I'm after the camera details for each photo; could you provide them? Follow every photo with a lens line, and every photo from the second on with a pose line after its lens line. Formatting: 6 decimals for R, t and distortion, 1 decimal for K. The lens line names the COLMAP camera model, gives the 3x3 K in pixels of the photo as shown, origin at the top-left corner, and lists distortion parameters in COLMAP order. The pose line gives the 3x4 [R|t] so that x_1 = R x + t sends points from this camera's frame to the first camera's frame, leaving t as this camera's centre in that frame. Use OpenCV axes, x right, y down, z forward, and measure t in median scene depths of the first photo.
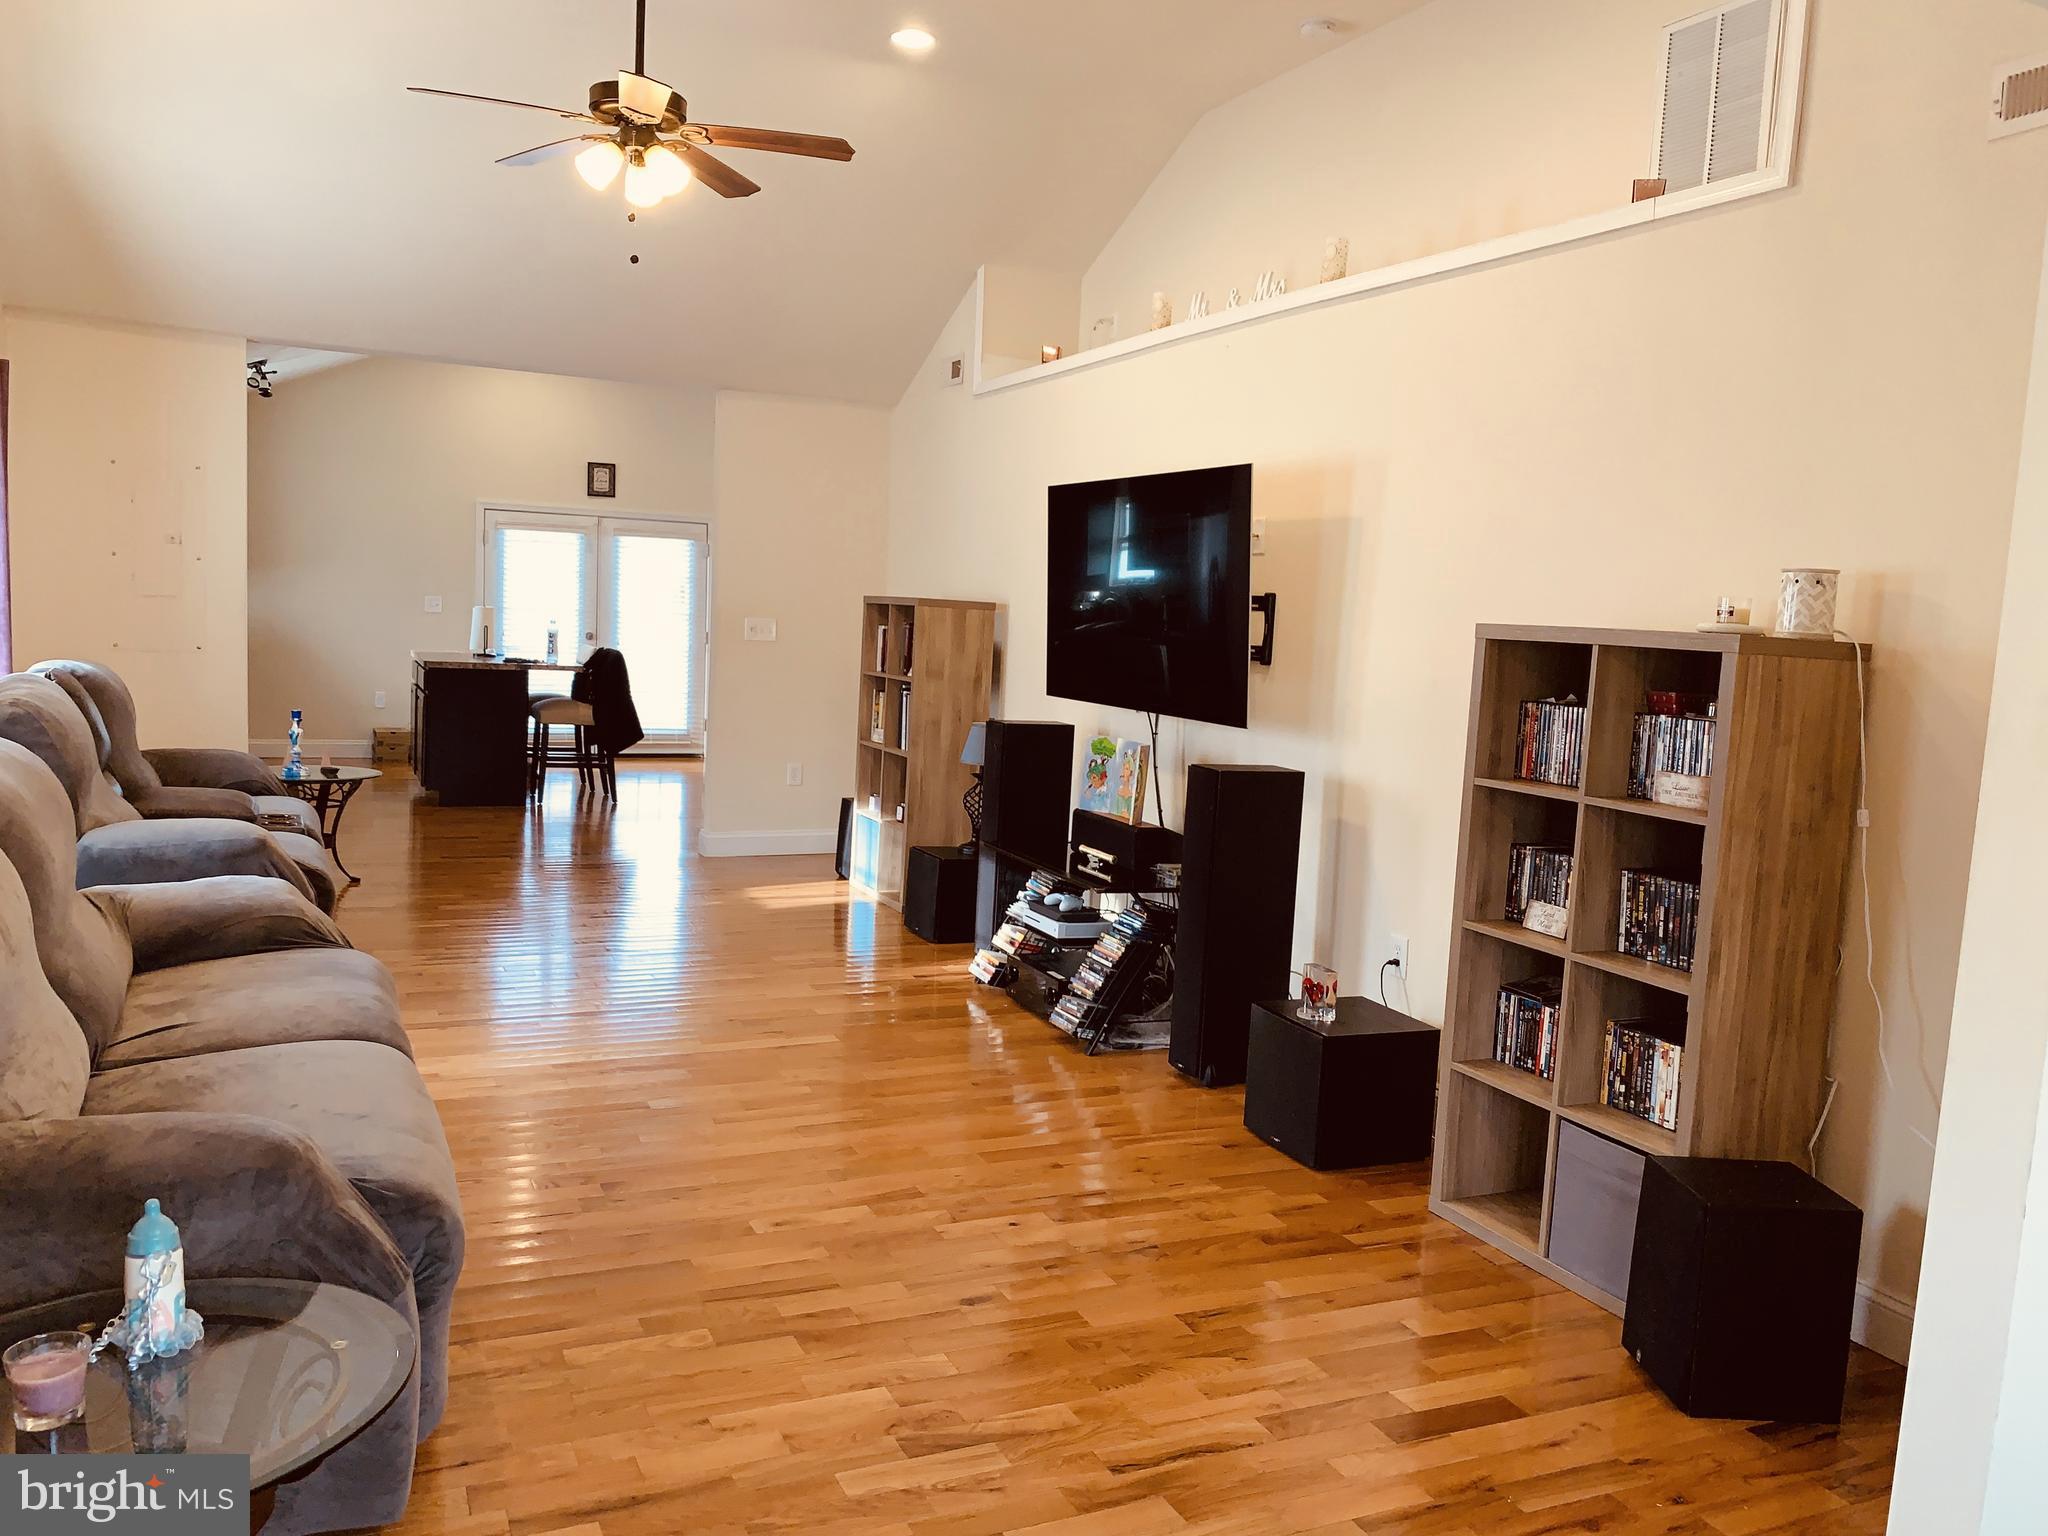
lens RADIAL K [[1569.6, 0, 1024.0], [0, 1569.6, 768.0], [0, 0, 1]] dist [0.151546, -0.282849]
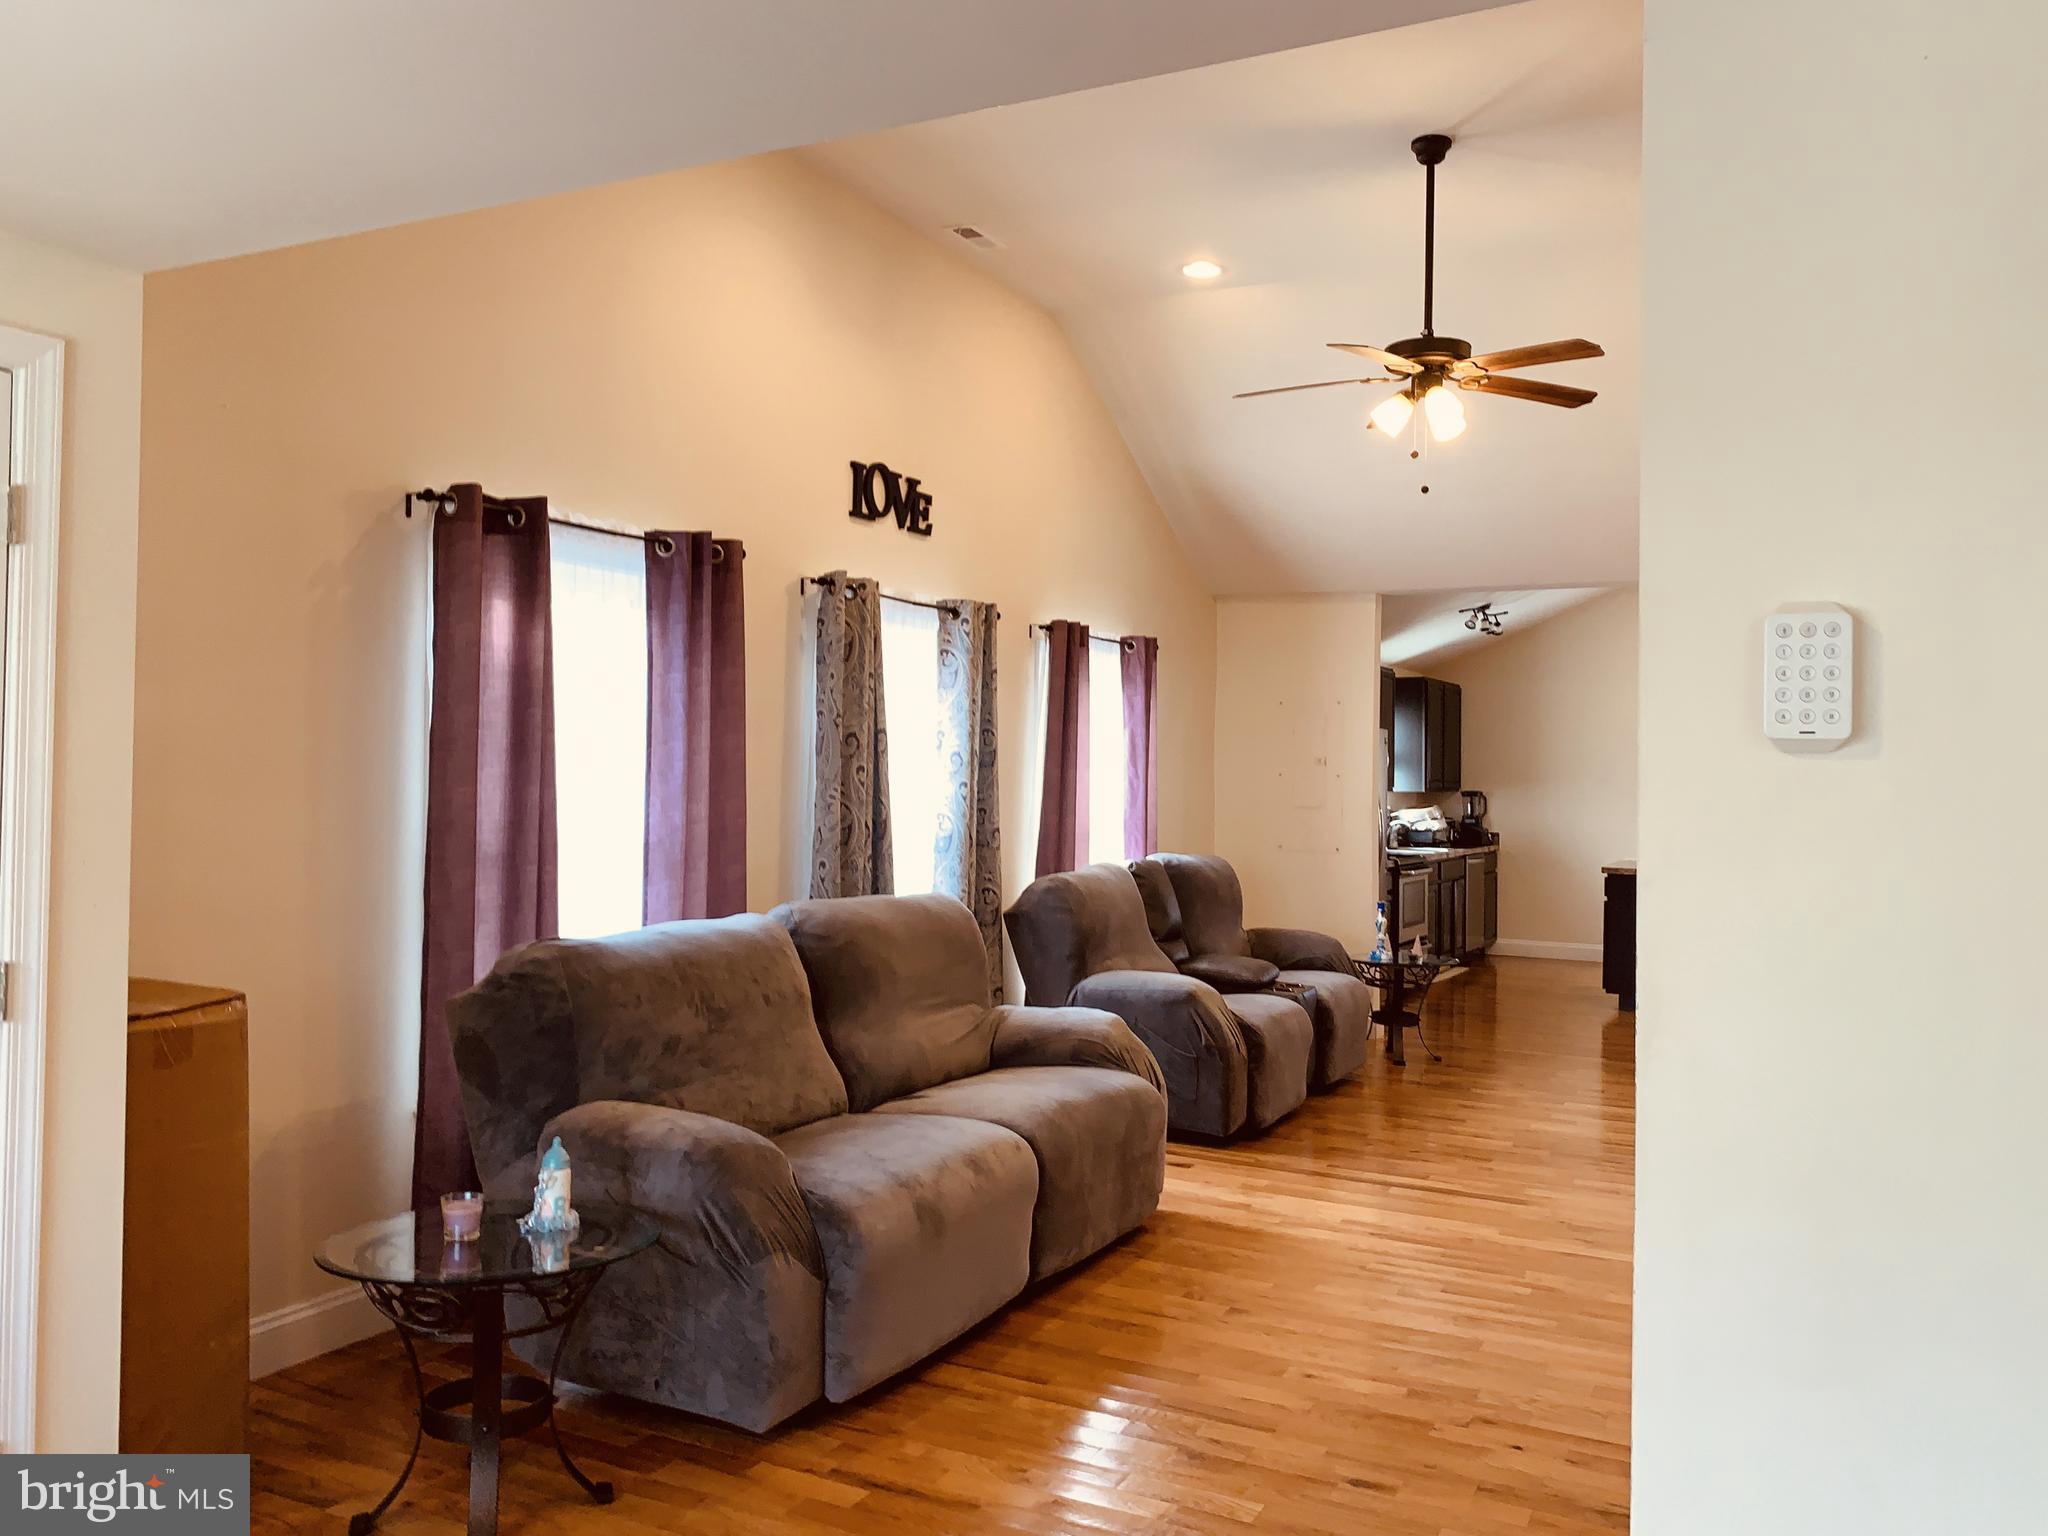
lens RADIAL K [[1569.6, 0, 1024.0], [0, 1569.6, 768.0], [0, 0, 1]] dist [0.151546, -0.282849]
pose [[0.627662, -0.038289, -0.777544, 0.414505], [-0.069979, 0.991971, -0.105337, 0.009961], [0.775335, 0.120528, 0.619943, 0.113274]]
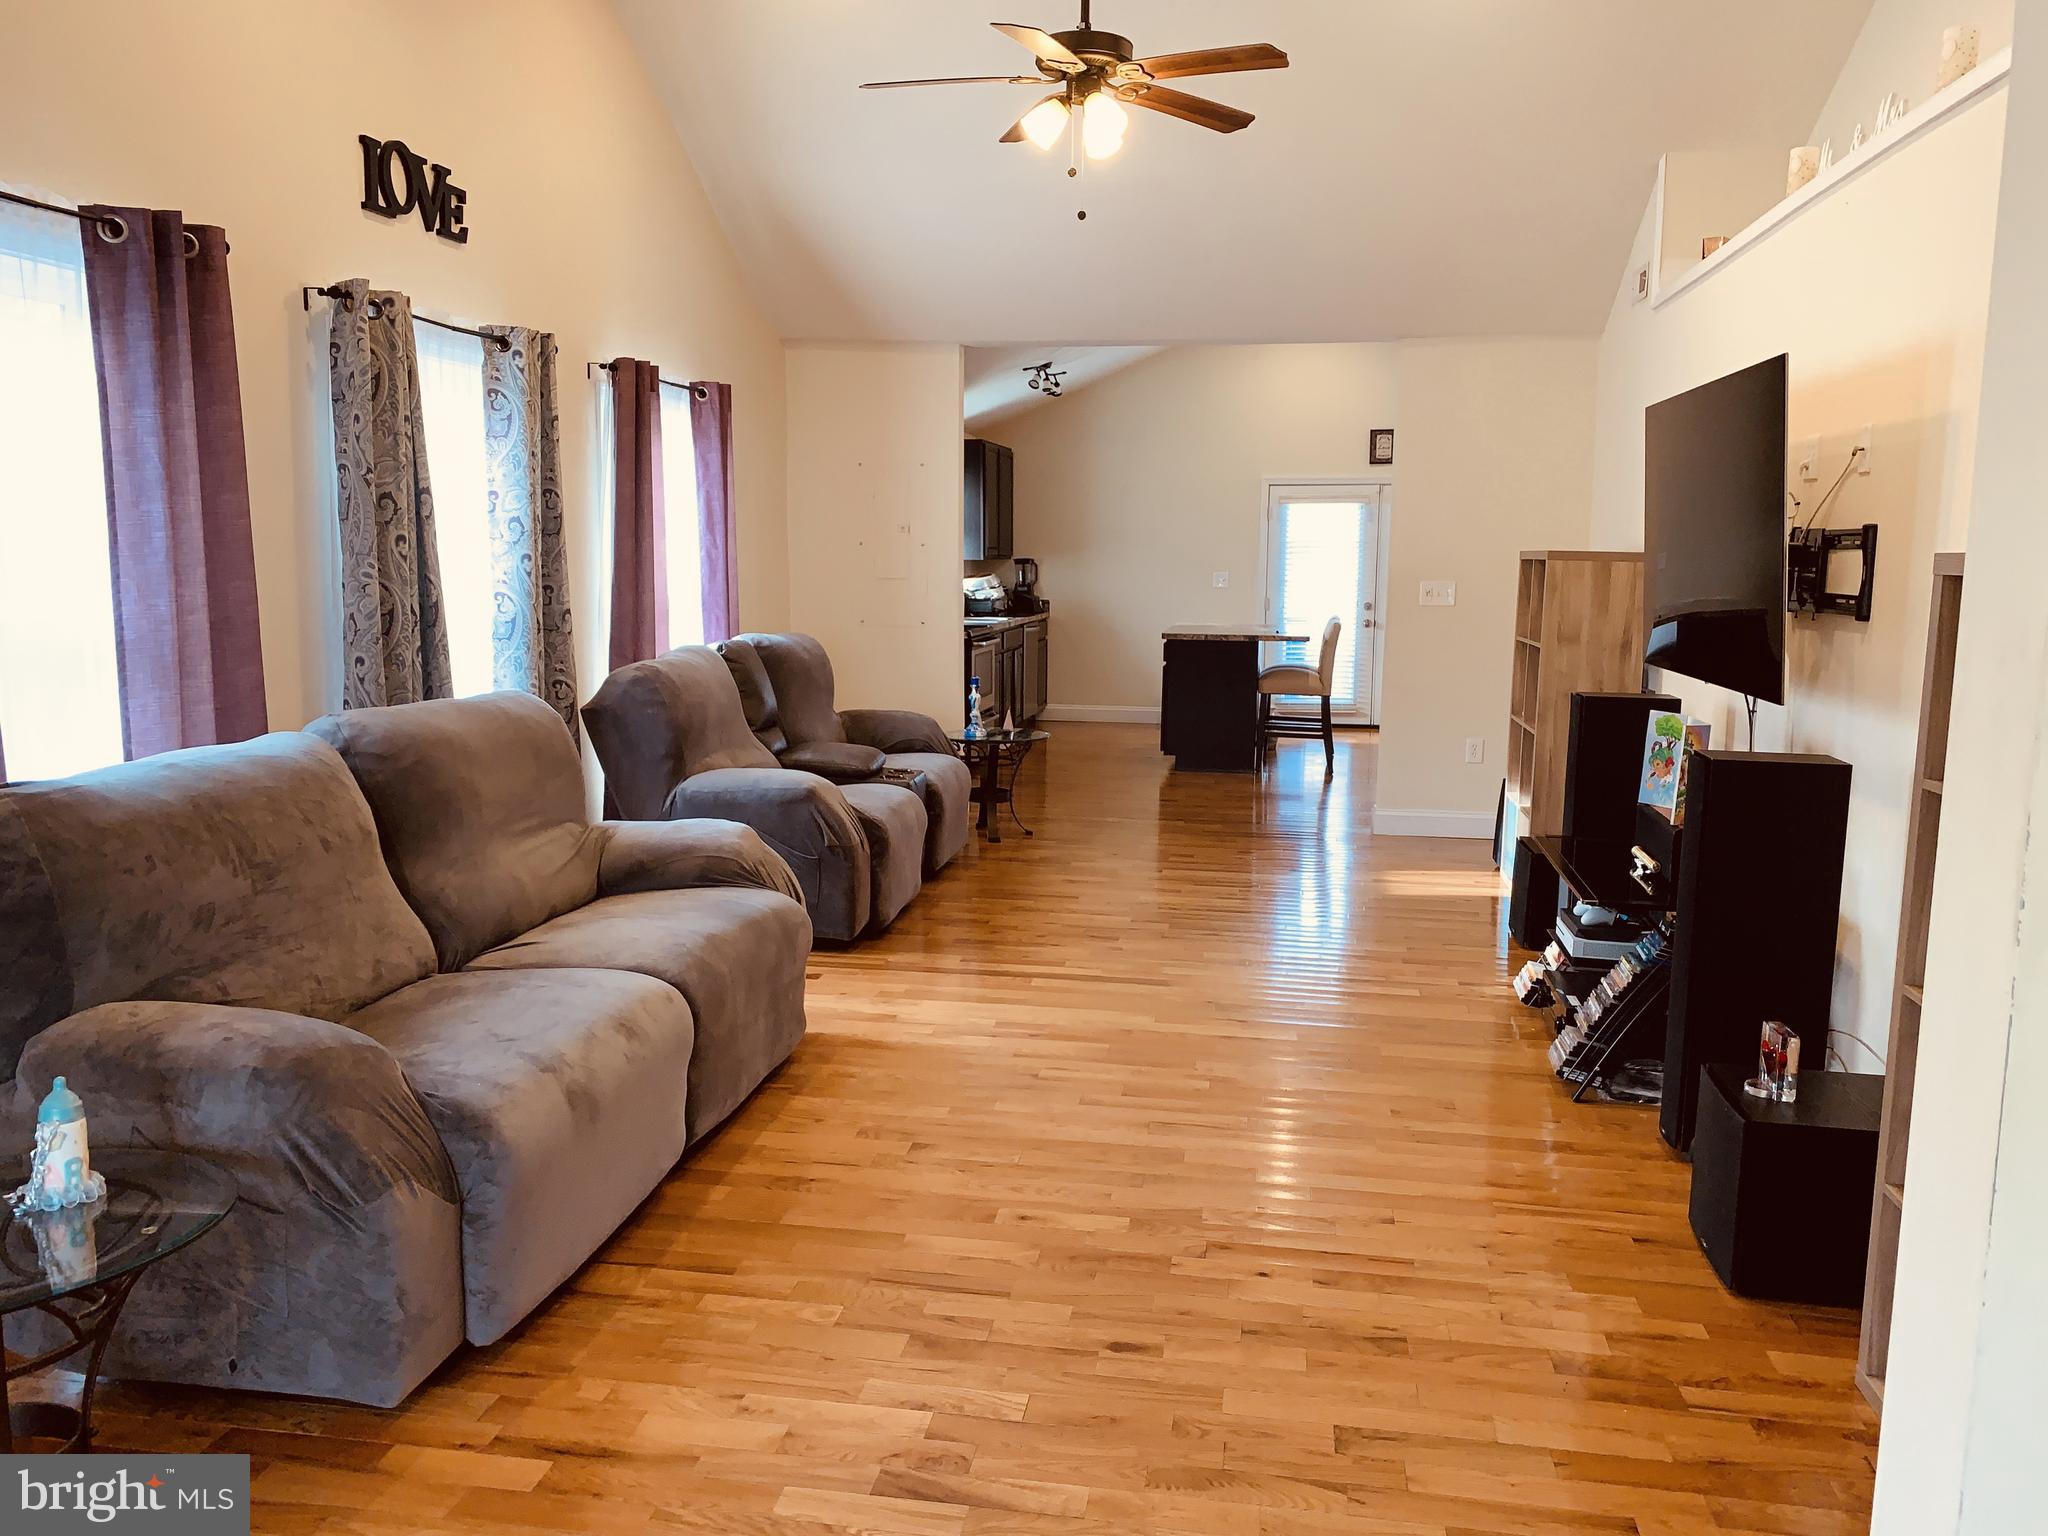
lens RADIAL K [[1578.9, 0, 1019.1], [0, 1578.9, 757.2], [0, 0, 1]] dist [0.077819, -0.073433]
pose [[0.834922, 0.035468, -0.549224, 0.259603], [-0.029946, 0.999371, 0.019014, -0.003627], [0.549553, 0.000571, 0.835459, 0.154132]]
